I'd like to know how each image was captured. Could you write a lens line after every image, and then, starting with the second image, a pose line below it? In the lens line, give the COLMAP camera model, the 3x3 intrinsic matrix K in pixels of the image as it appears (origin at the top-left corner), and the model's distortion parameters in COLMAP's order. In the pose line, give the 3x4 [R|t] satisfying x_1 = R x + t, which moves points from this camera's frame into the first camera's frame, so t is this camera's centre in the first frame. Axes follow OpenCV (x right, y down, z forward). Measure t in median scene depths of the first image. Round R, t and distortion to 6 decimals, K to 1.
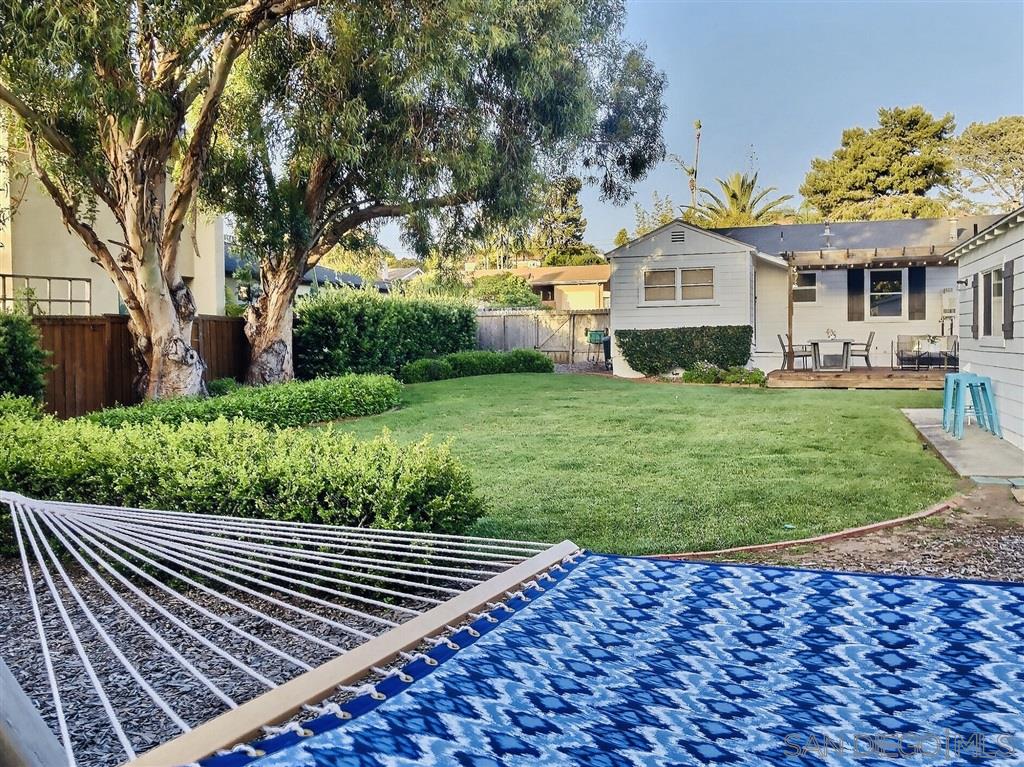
lens RADIAL K [[851.8, 0, 512.0], [0, 851.8, 383.5], [0, 0, 1]] dist [0.002926, -0.003754]
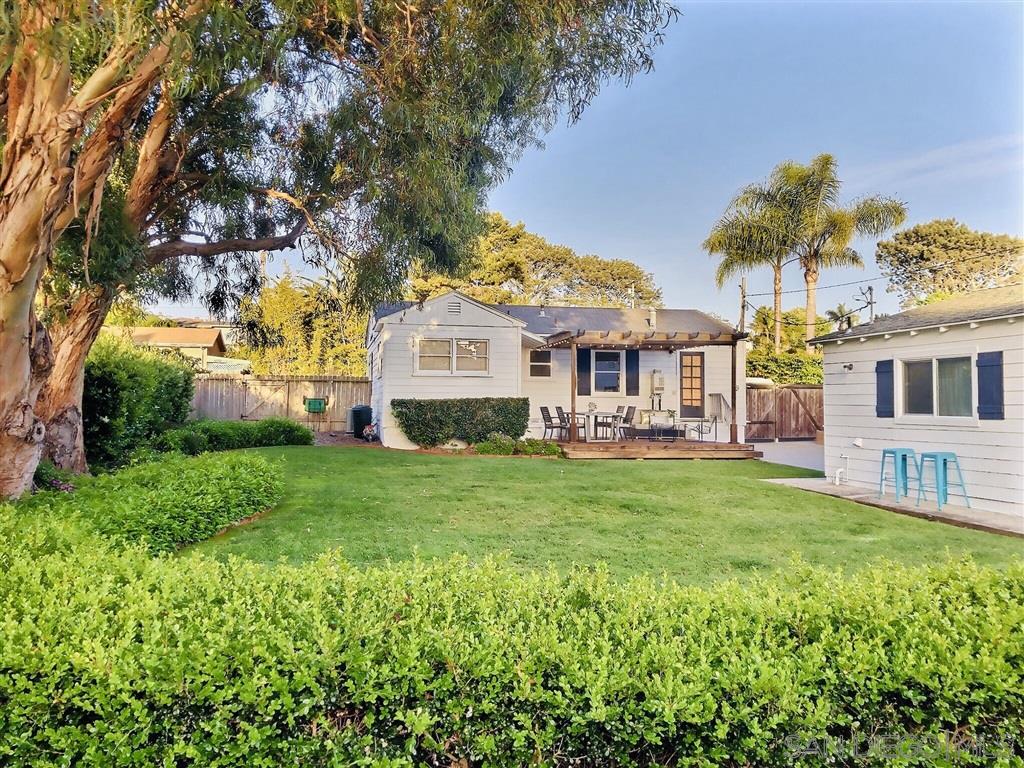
lens RADIAL K [[812.0, 0, 512.0], [0, 812.0, 384.0], [0, 0, 1]] dist [0.064080, -0.001355]
pose [[0.880481, 0.029173, 0.473183, -0.184106], [0.009107, 0.996880, -0.078405, -0.007088], [-0.473994, 0.073343, 0.877468, 0.126557]]
